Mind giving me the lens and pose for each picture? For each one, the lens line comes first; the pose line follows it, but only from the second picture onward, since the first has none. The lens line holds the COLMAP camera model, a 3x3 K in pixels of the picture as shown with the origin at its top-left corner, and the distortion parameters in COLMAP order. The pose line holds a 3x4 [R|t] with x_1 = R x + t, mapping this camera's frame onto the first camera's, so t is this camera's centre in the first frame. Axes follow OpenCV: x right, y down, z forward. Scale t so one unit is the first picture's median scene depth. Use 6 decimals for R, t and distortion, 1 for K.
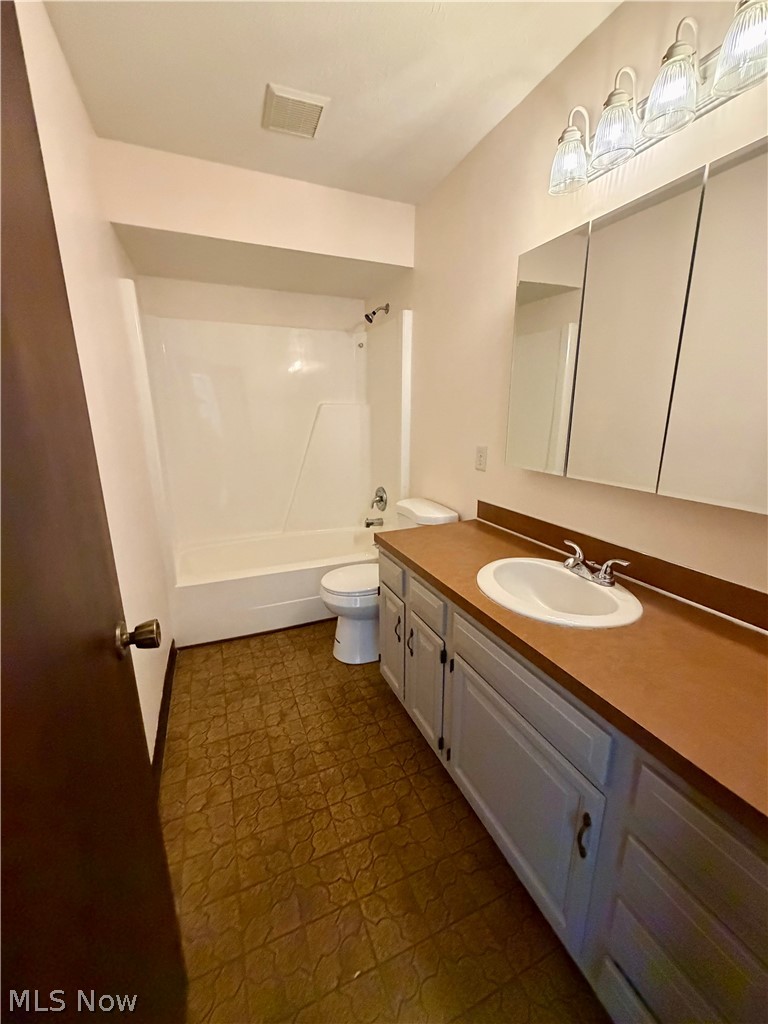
lens RADIAL K [[408.9, 0, 382.5], [0, 408.9, 509.4], [0, 0, 1]] dist [0.001087, -0.000125]
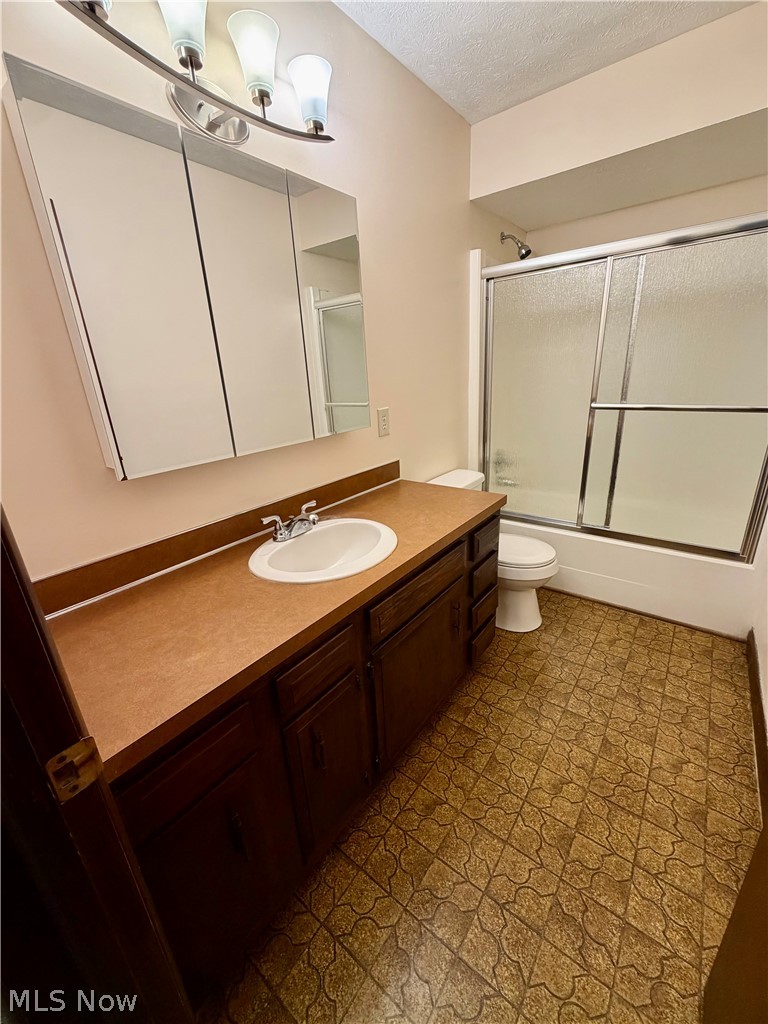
lens RADIAL K [[408.9, 0, 382.5], [0, 408.9, 509.4], [0, 0, 1]] dist [0.001087, -0.000125]
pose [[-0.490603, -0.264689, 0.830210, -0.576897], [0.256372, 0.866736, 0.427834, -0.338009], [-0.832816, 0.422739, -0.357365, 1.329746]]
